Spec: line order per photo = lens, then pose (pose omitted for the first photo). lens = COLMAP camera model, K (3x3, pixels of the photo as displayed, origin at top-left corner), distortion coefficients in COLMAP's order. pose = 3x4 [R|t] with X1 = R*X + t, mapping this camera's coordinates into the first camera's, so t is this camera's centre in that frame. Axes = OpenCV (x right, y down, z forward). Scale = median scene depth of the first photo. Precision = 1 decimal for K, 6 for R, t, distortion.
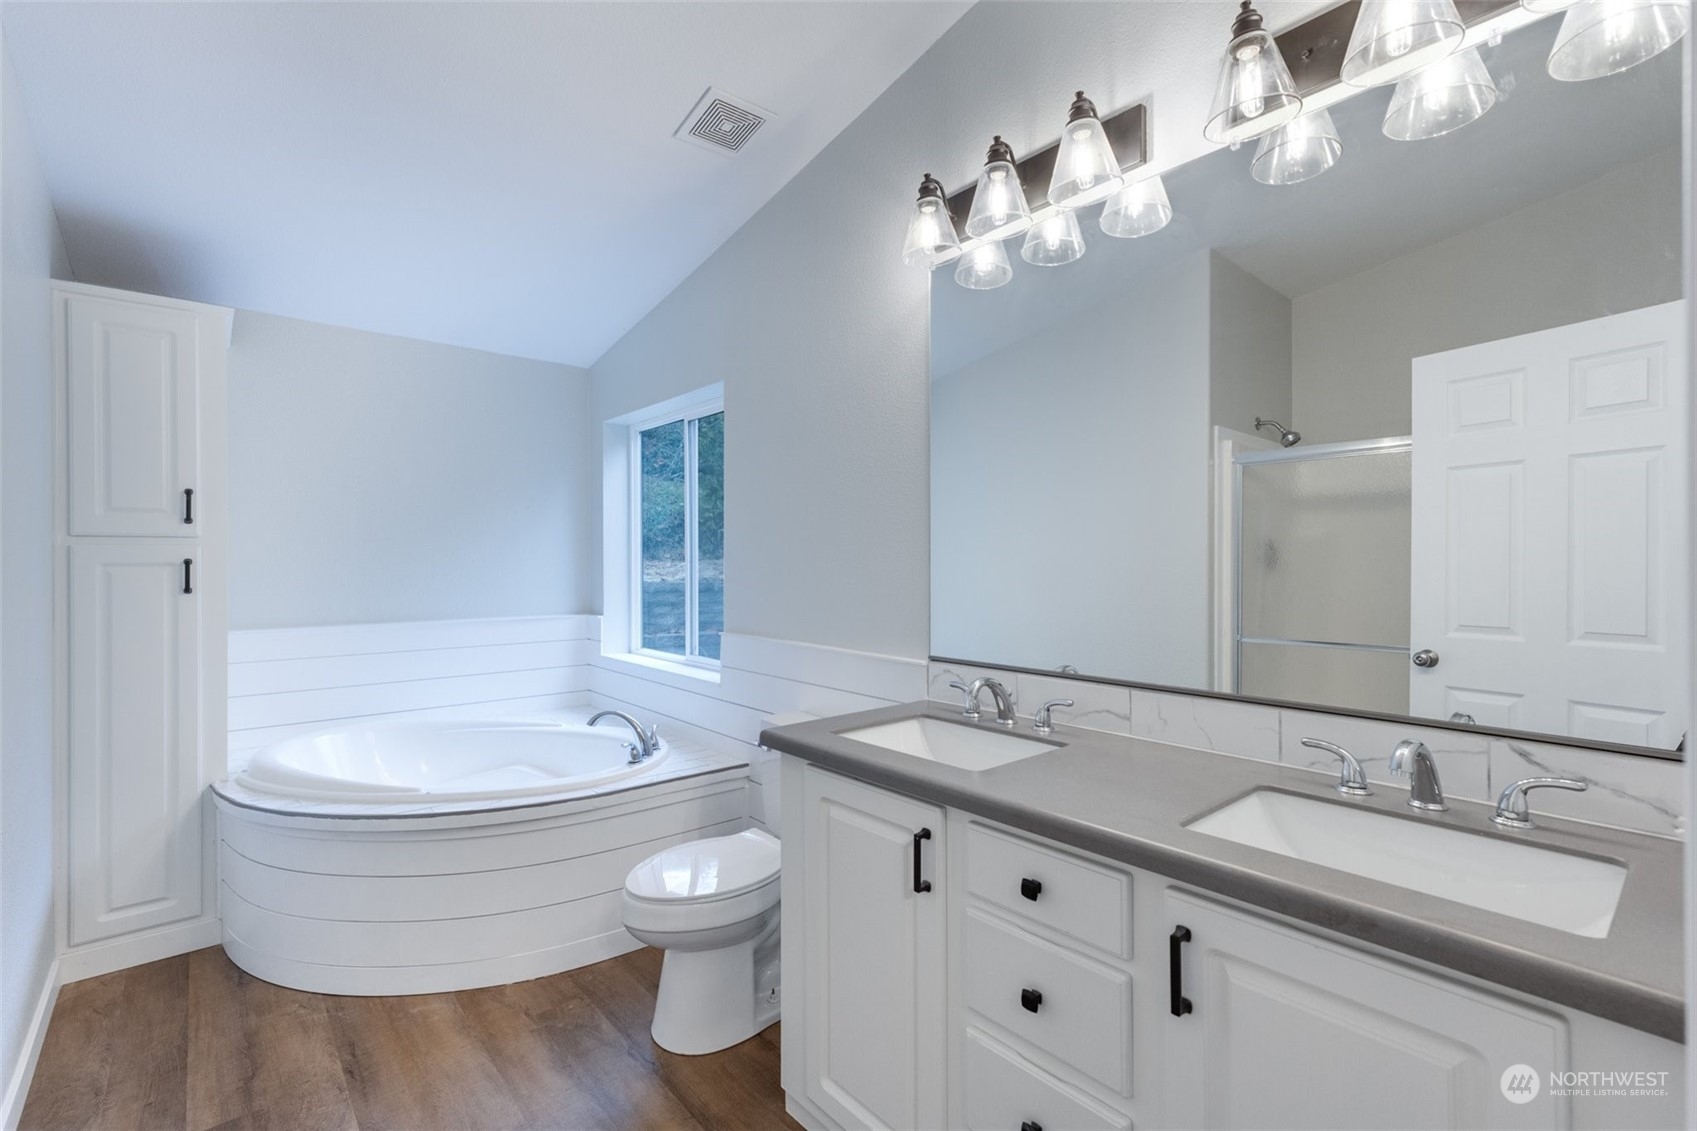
lens RADIAL K [[738.8, 0, 858.8], [0, 738.8, 560.6], [0, 0, 1]] dist [-0.000409, -0.000457]
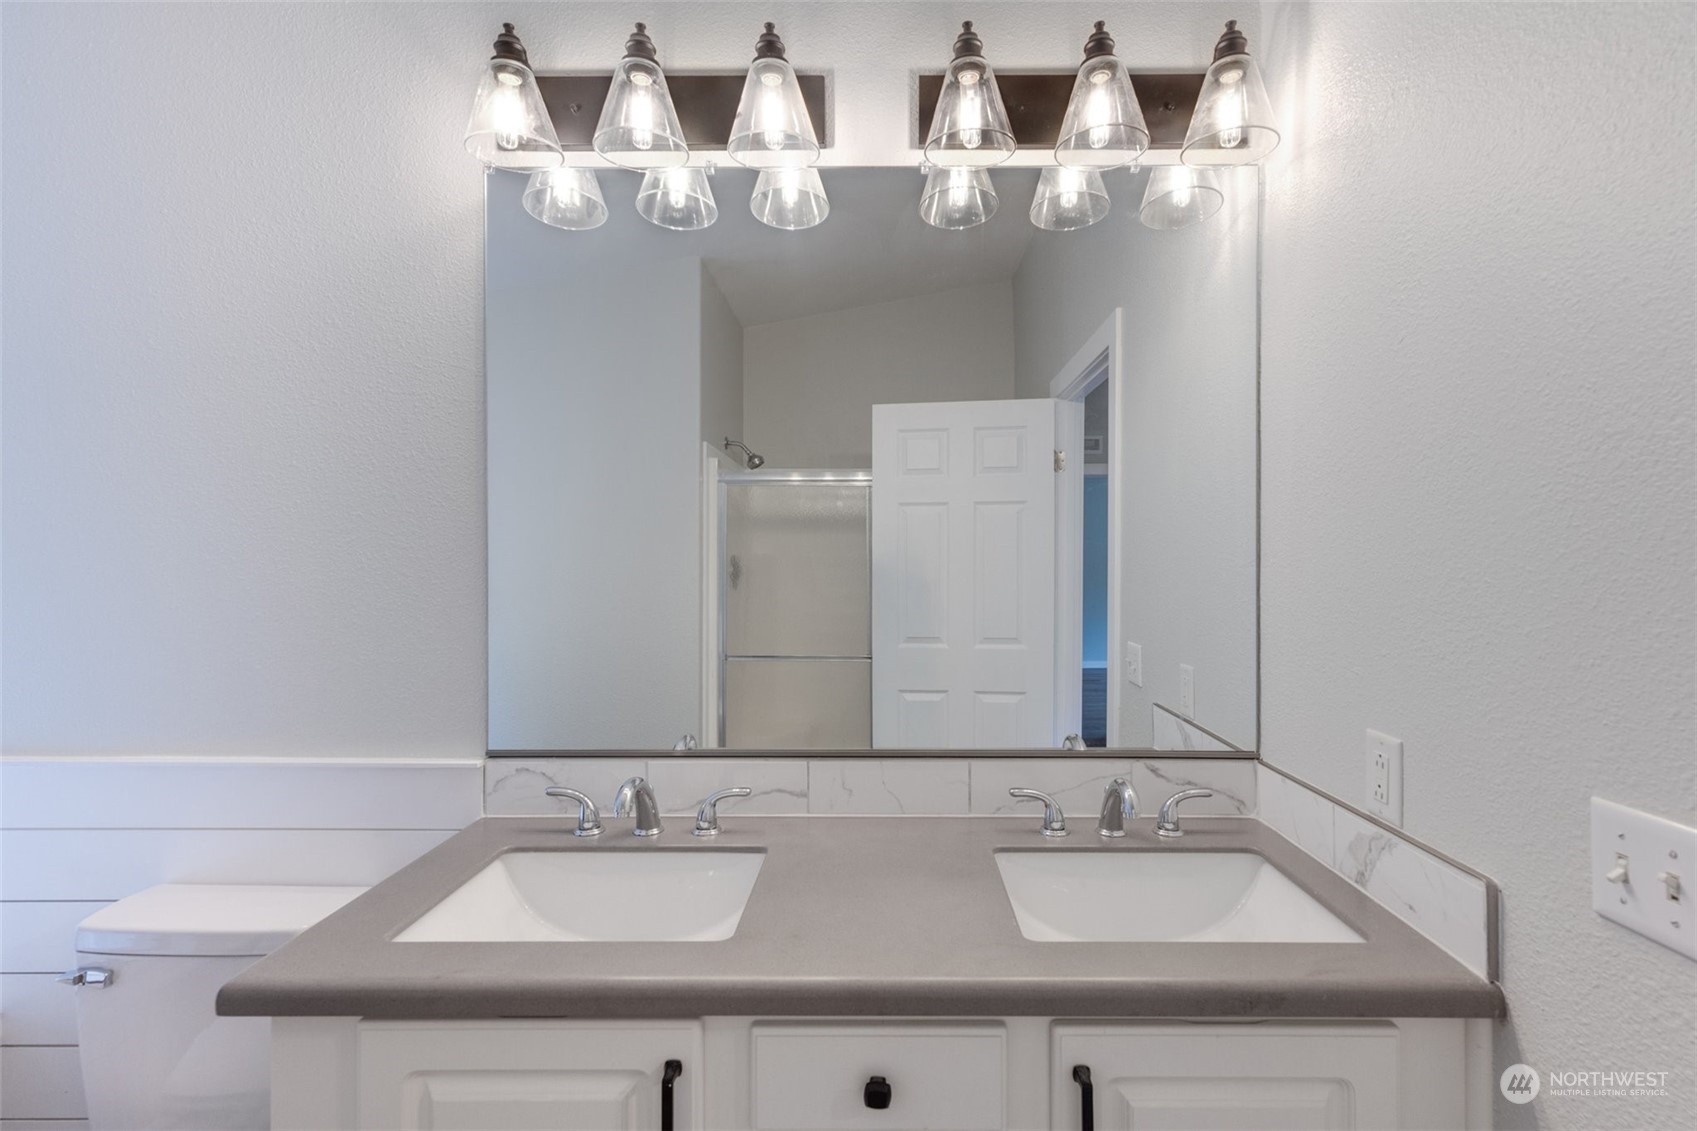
lens RADIAL K [[738.8, 0, 858.8], [0, 738.8, 560.6], [0, 0, 1]] dist [-0.000409, -0.000457]
pose [[0.664838, -0.002690, 0.746983, -0.186005], [-0.001460, 0.999987, 0.004901, -0.049136], [-0.746986, -0.004349, 0.664825, 0.318045]]
